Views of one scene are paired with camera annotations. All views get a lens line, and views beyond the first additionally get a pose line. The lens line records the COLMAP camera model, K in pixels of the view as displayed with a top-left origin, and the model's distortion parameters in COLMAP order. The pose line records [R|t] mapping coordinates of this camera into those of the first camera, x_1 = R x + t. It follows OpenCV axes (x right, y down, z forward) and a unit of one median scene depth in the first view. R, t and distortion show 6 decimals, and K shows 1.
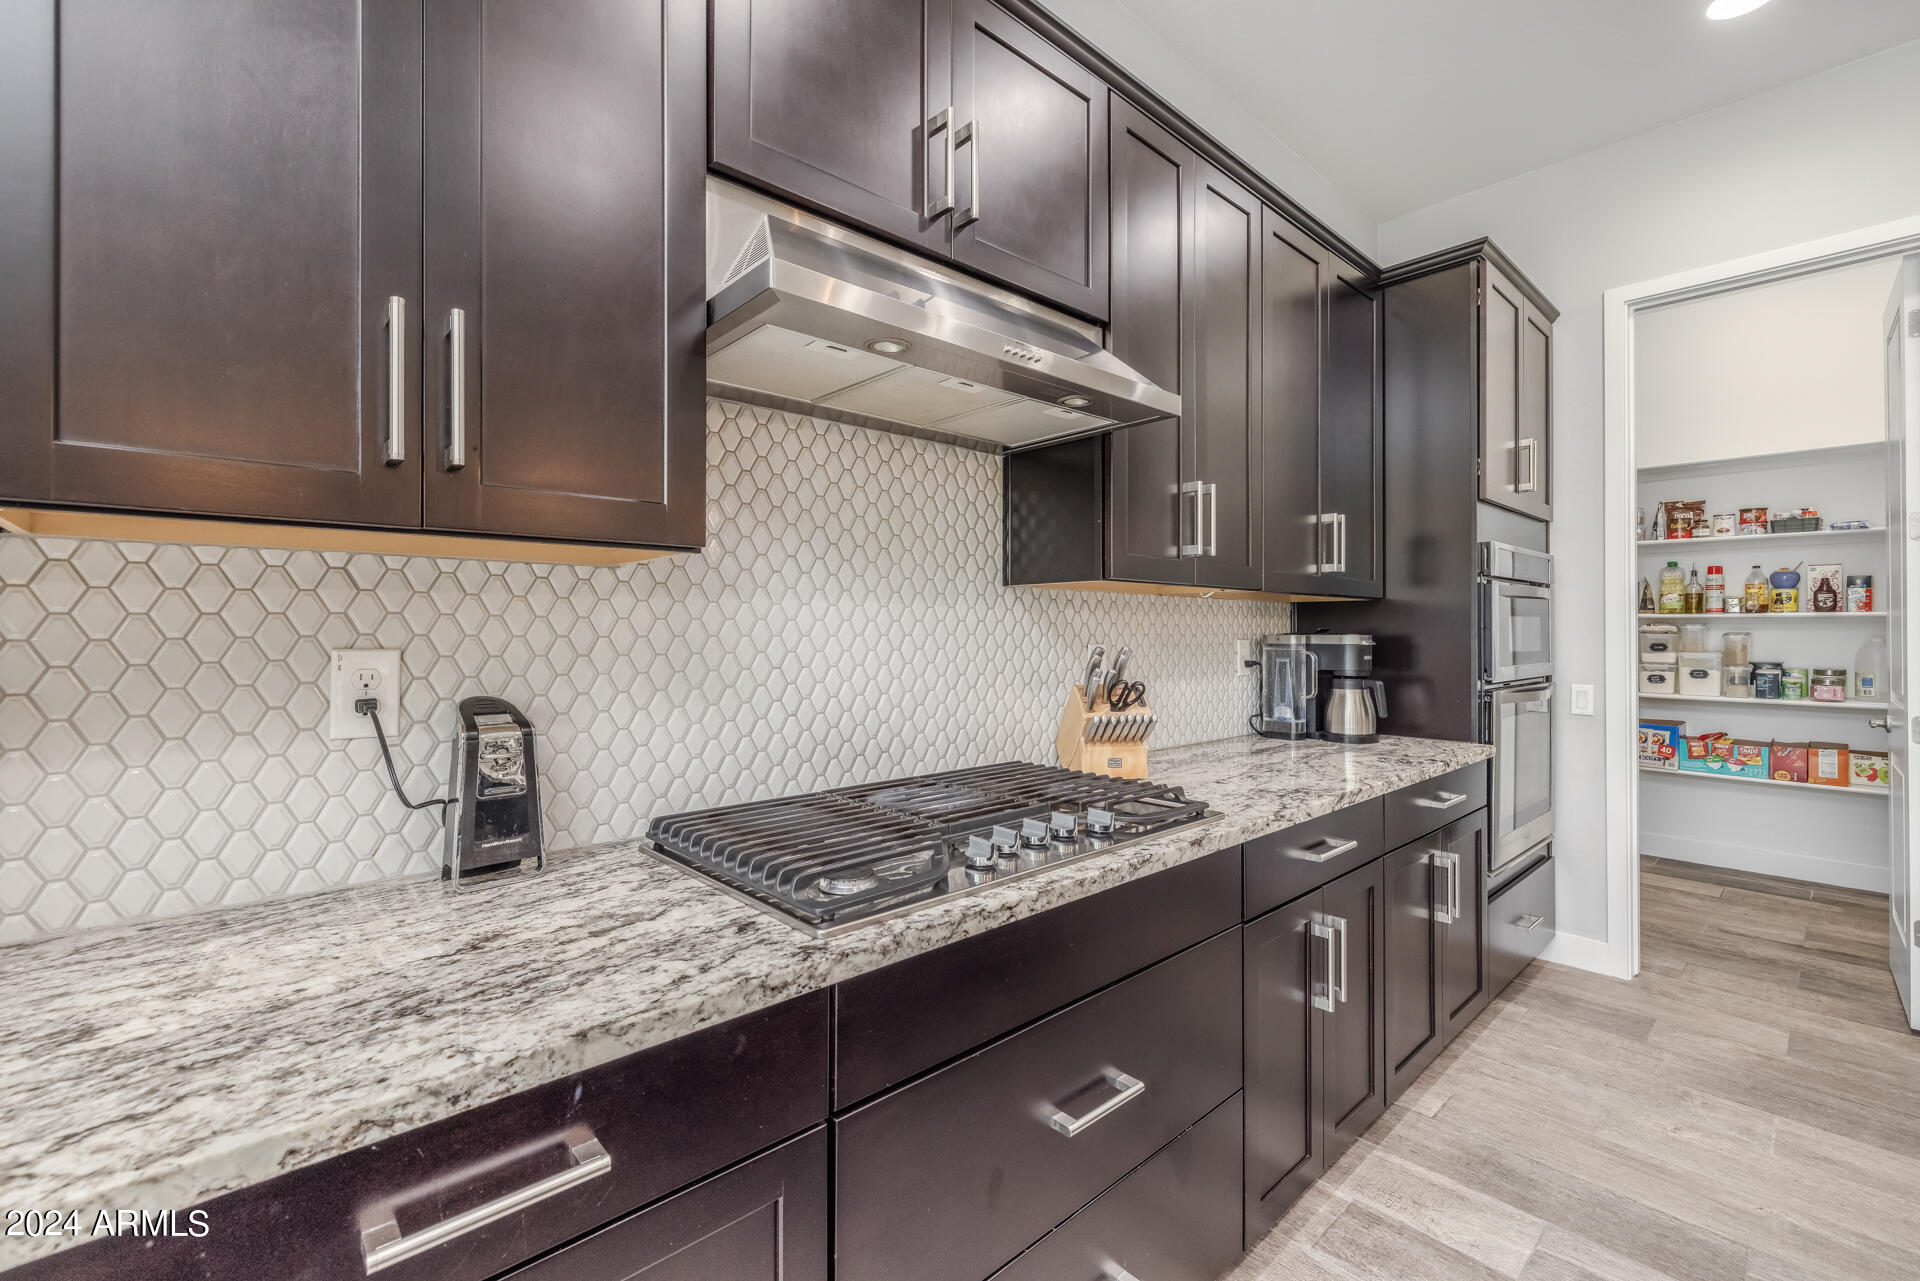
lens RADIAL K [[817.2, 0, 971.1], [0, 817.2, 632.8], [0, 0, 1]] dist [0.003576, 0.000339]
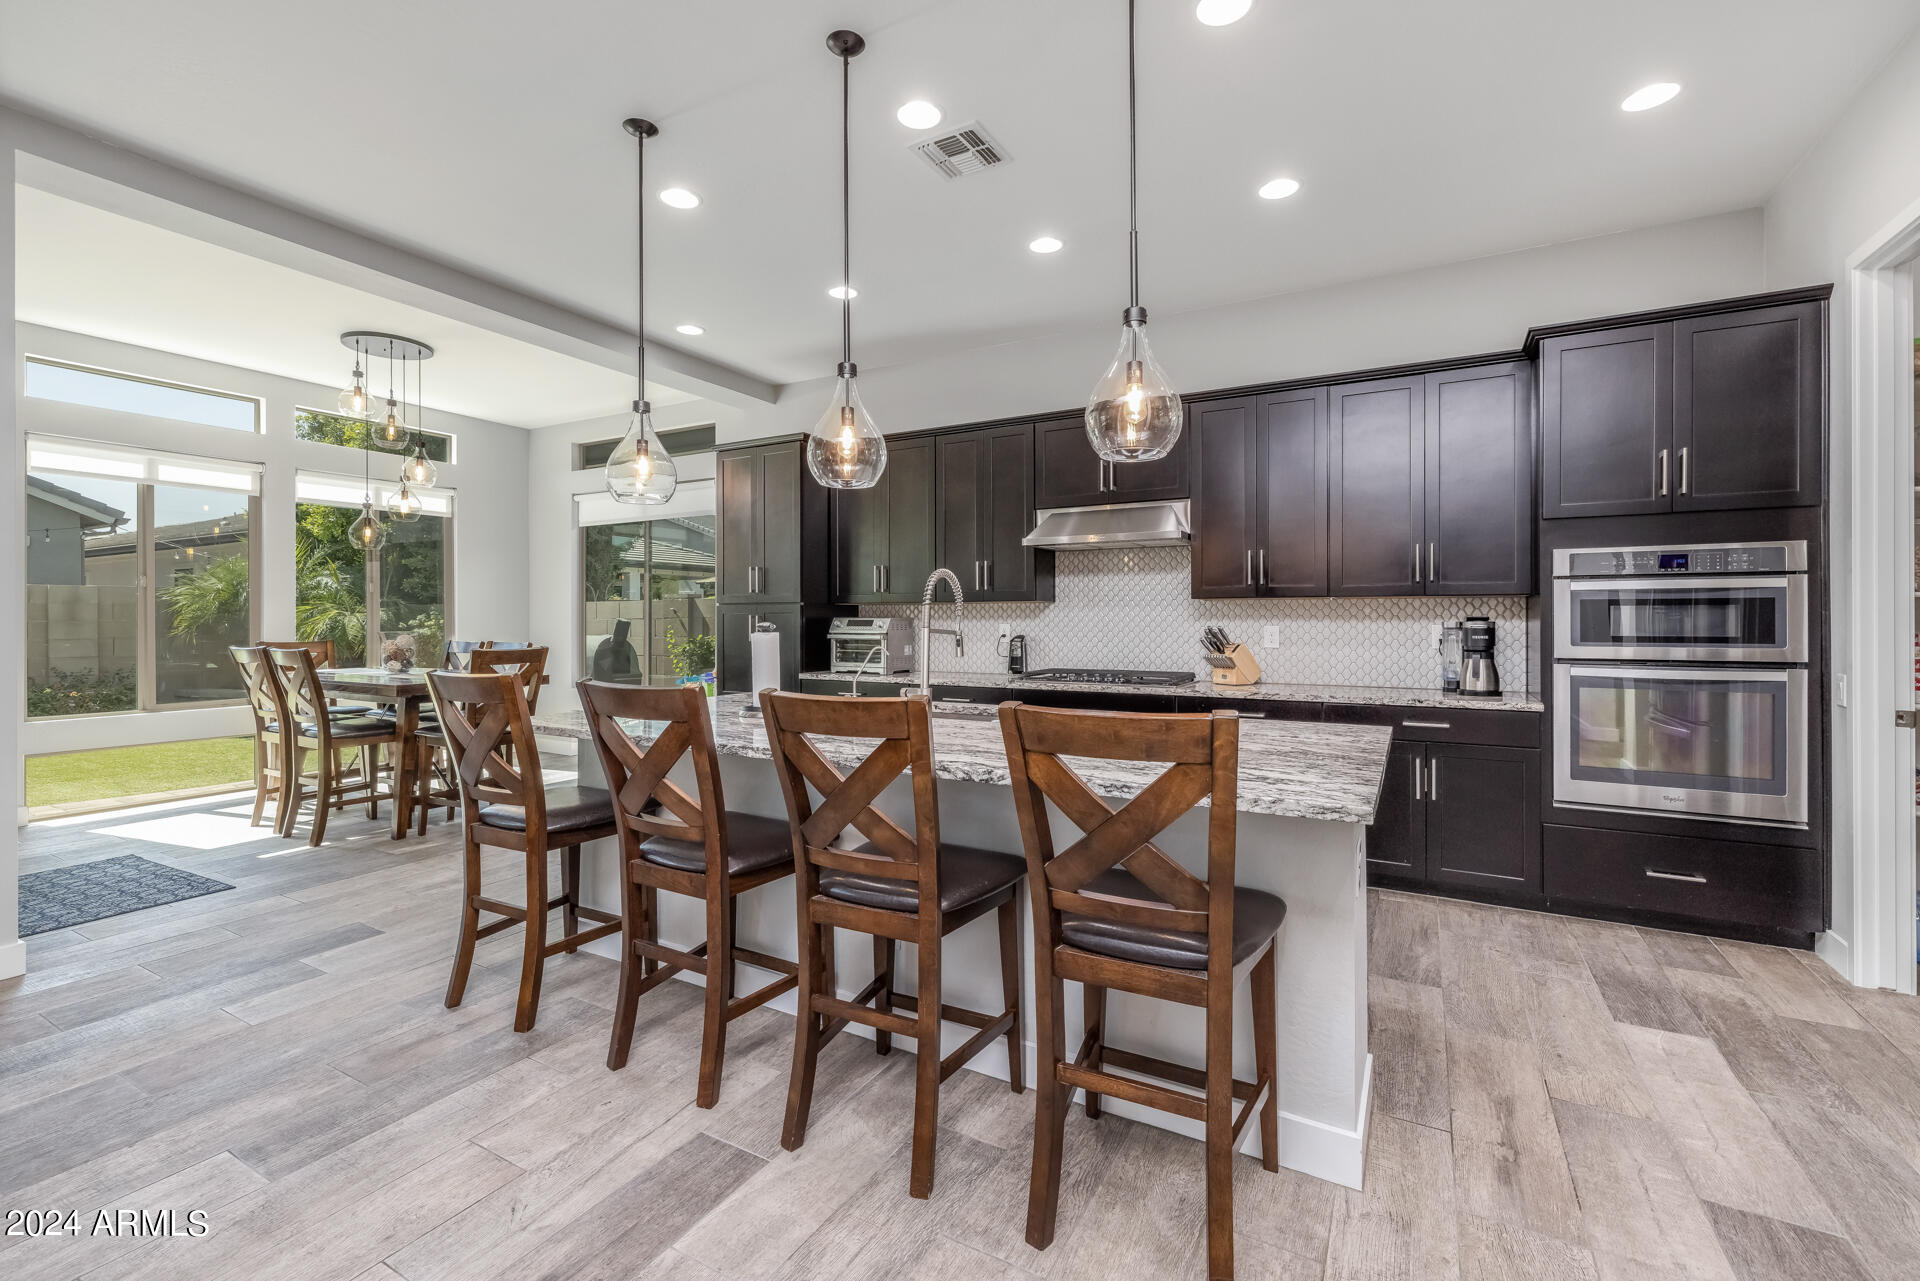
lens RADIAL K [[817.2, 0, 951.9], [0, 817.2, 627.5], [0, 0, 1]] dist [0.003576, 0.000339]
pose [[0.304428, 0.010383, -0.952479, 1.568307], [0.003390, 0.999922, 0.011984, -0.006691], [0.952529, -0.006877, 0.304370, -0.320064]]
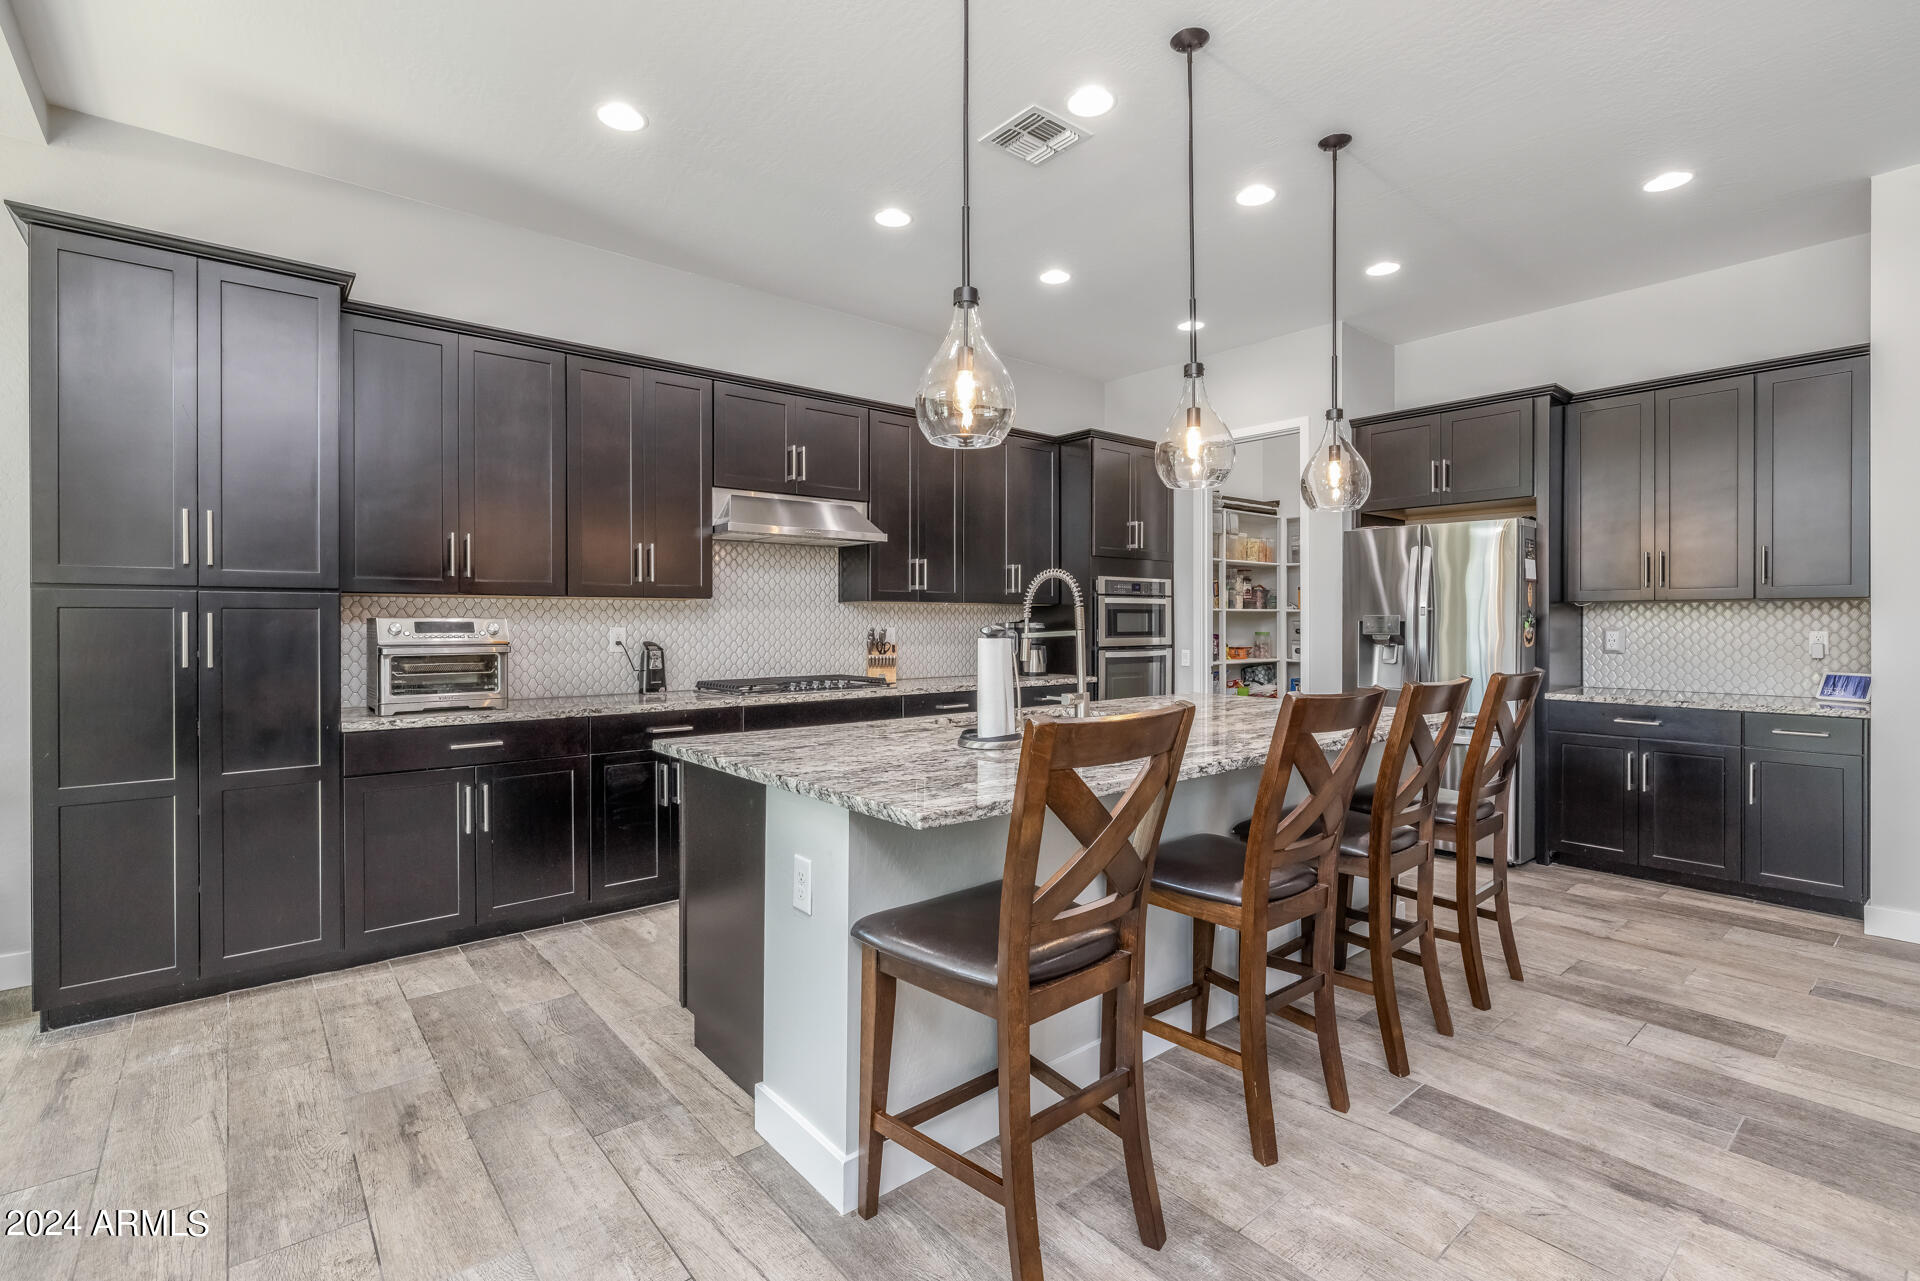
lens RADIAL K [[879.0, 0, 974.6], [0, 879.0, 630.4], [0, 0, 1]] dist [-0.007733, 0.002989]
pose [[0.999051, -0.002884, -0.043463, 0.412765], [0.003154, 0.999976, 0.006143, 0.006865], [0.043444, -0.006274, 0.999036, -1.166365]]
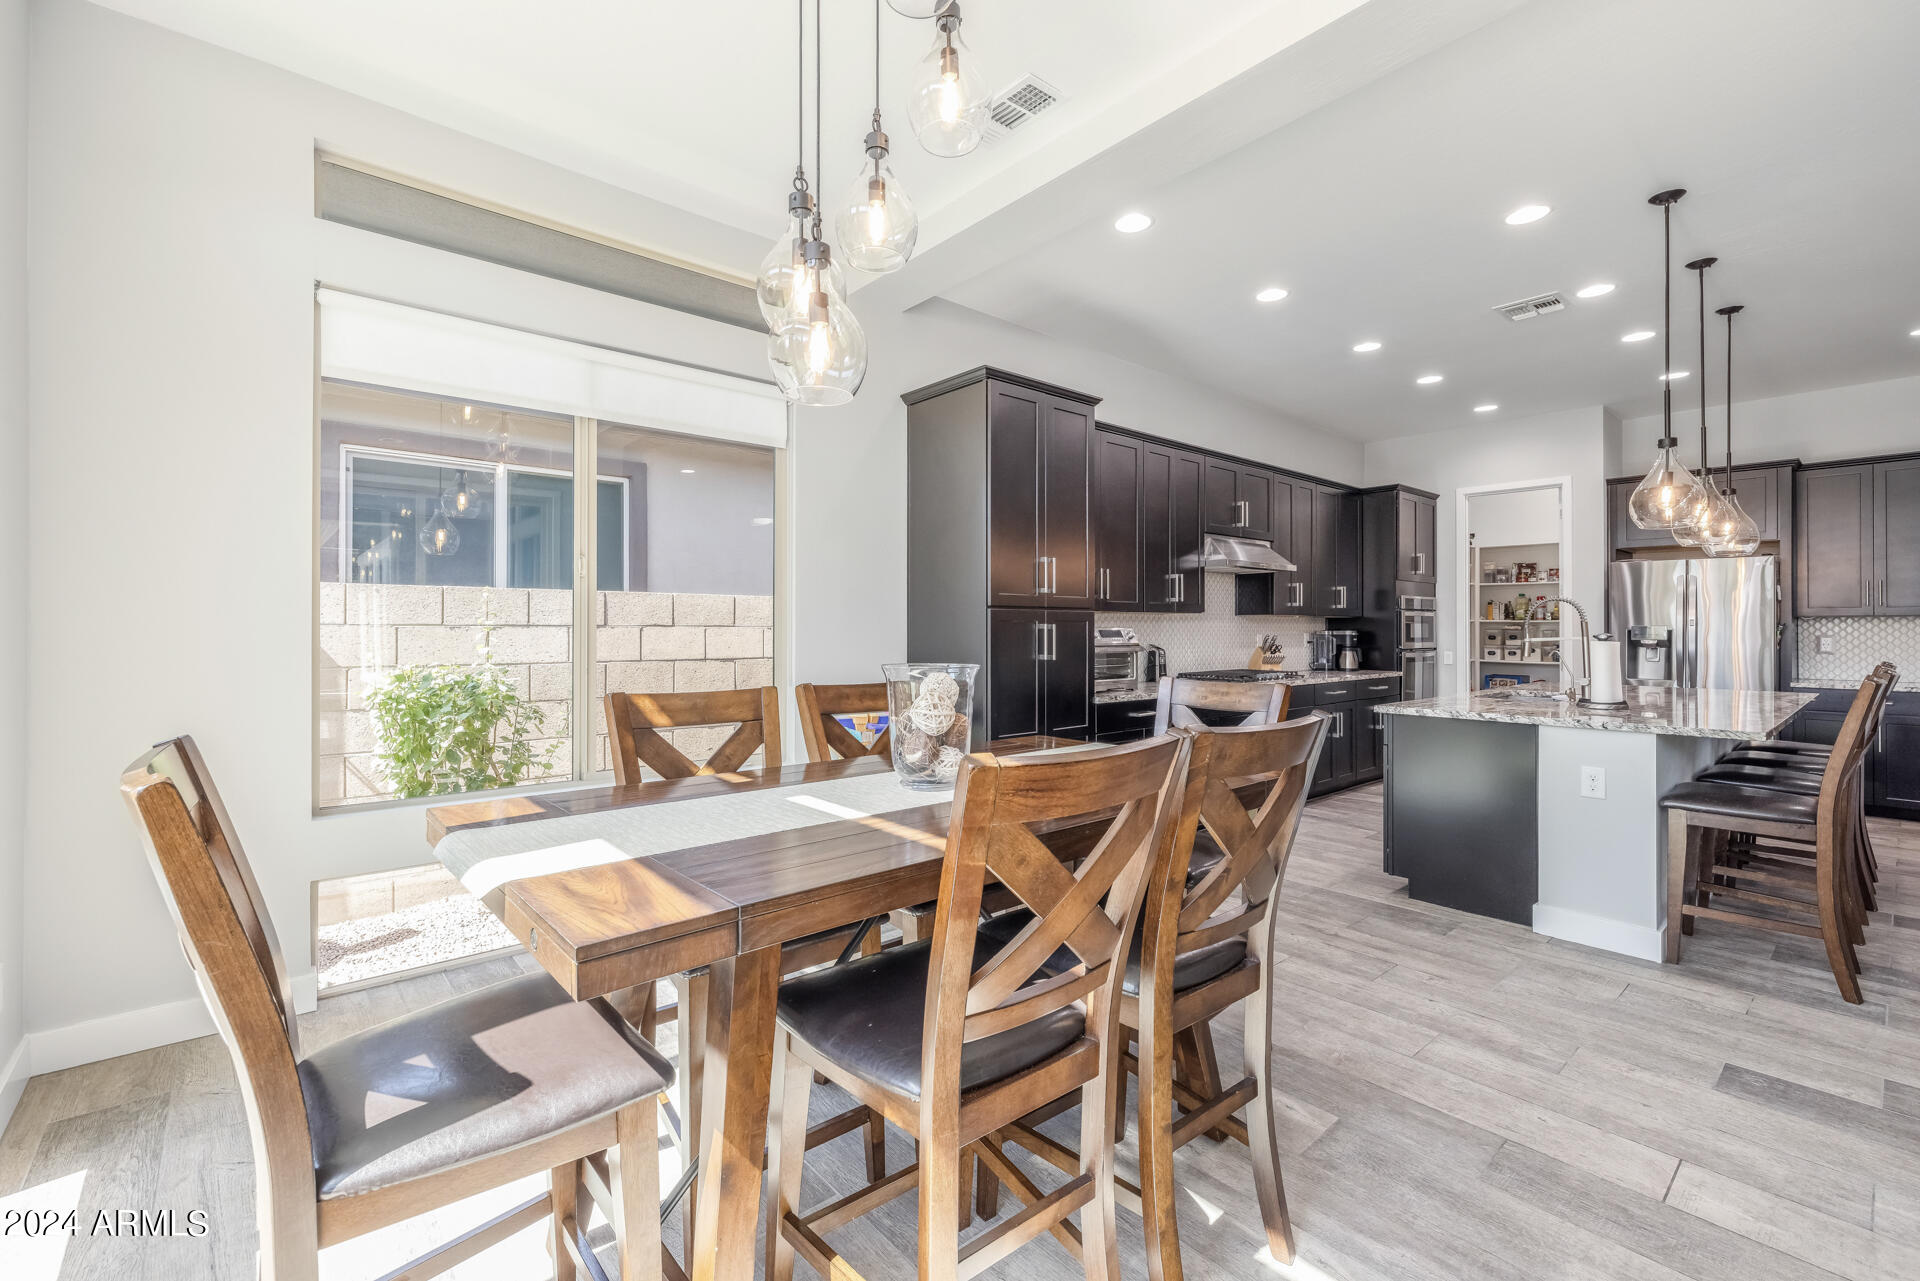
lens RADIAL K [[817.2, 0, 972.8], [0, 817.2, 628.4], [0, 0, 1]] dist [0.003576, 0.000339]
pose [[0.999411, -0.002124, -0.034247, -0.657364], [0.002023, 0.999994, -0.002977, 0.000190], [0.034253, 0.002906, 0.999409, -1.679028]]
